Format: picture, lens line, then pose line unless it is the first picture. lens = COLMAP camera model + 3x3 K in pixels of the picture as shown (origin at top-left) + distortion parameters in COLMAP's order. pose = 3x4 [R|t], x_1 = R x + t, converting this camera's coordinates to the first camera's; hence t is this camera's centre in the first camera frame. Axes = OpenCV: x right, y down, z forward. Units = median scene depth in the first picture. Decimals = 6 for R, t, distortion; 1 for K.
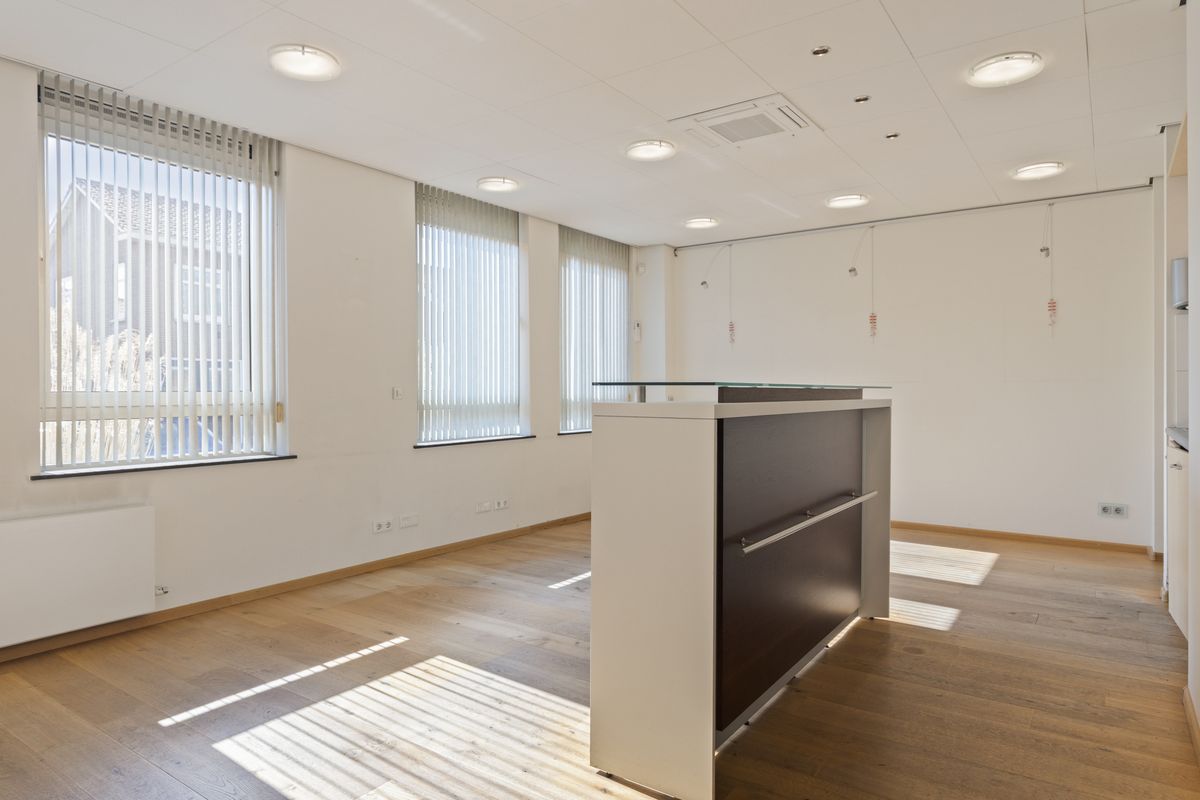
lens RADIAL K [[684.5, 0, 600.2], [0, 684.5, 387.0], [0, 0, 1]] dist [-0.001226, 0.000112]
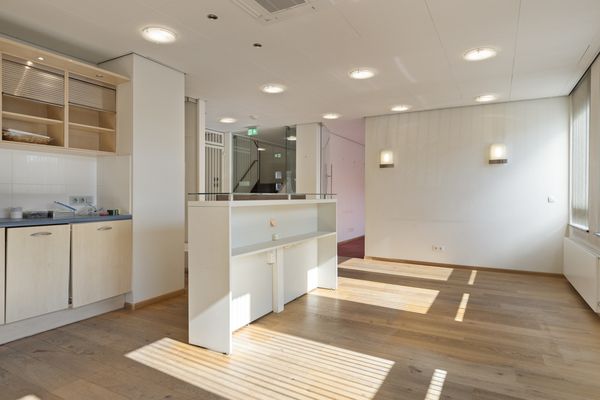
lens RADIAL K [[342.3, 0, 300.1], [0, 342.3, 193.5], [0, 0, 1]] dist [-0.001226, 0.000112]
pose [[-0.994081, -0.001297, -0.108633, 0.300438], [-0.001227, 0.999999, -0.000718, 0.002087], [0.108634, -0.000580, -0.994082, 2.067546]]
